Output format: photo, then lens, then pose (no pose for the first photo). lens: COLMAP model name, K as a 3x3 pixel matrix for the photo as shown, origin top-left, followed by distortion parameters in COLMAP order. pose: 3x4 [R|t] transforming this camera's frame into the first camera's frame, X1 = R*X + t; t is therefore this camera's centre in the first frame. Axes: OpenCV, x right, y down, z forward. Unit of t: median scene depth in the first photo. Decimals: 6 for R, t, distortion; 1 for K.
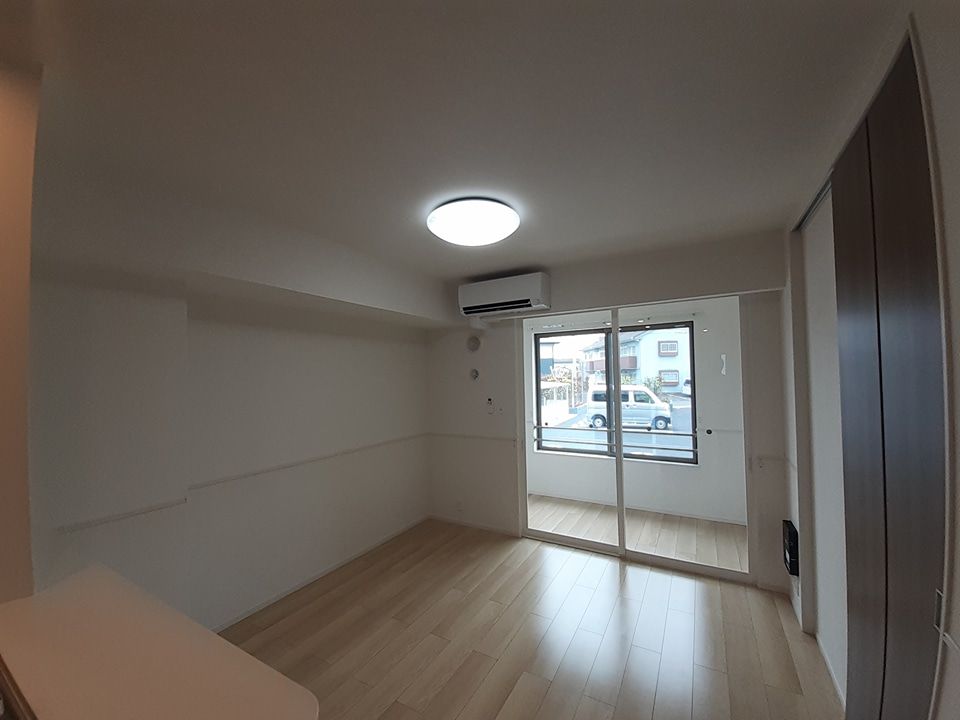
lens RADIAL K [[378.5, 0, 476.0], [0, 378.5, 372.3], [0, 0, 1]] dist [0.003371, -0.009580]
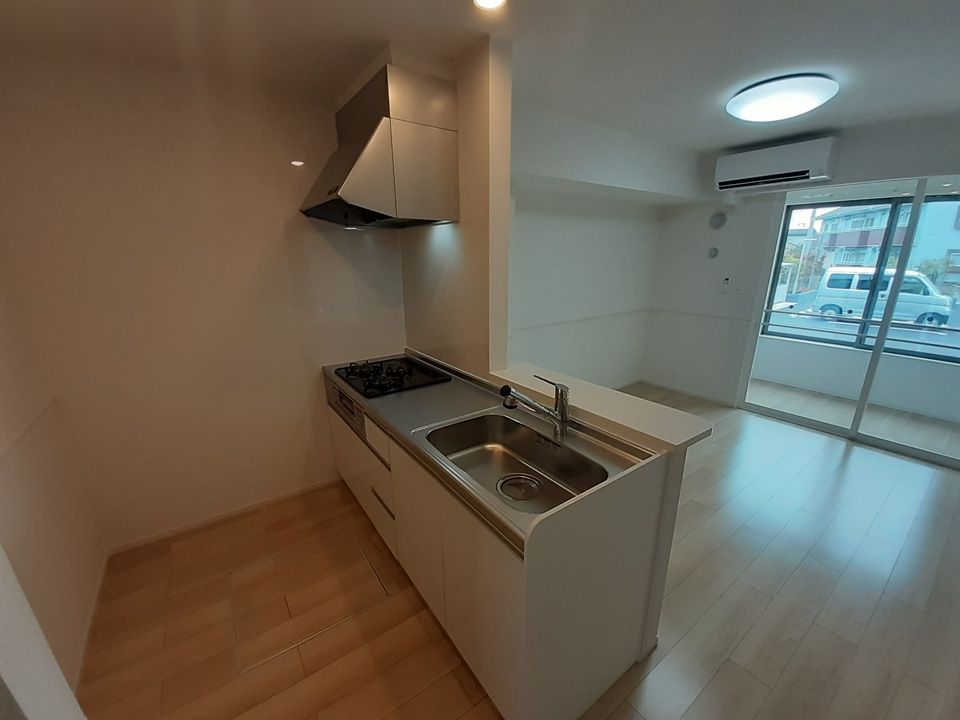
lens RADIAL K [[378.5, 0, 476.0], [0, 378.5, 372.3], [0, 0, 1]] dist [0.003371, -0.009580]
pose [[0.909332, 0.133333, -0.394128, -0.139986], [-0.002914, 0.949281, 0.314417, -0.008137], [0.416060, -0.284760, 0.863600, -0.226591]]
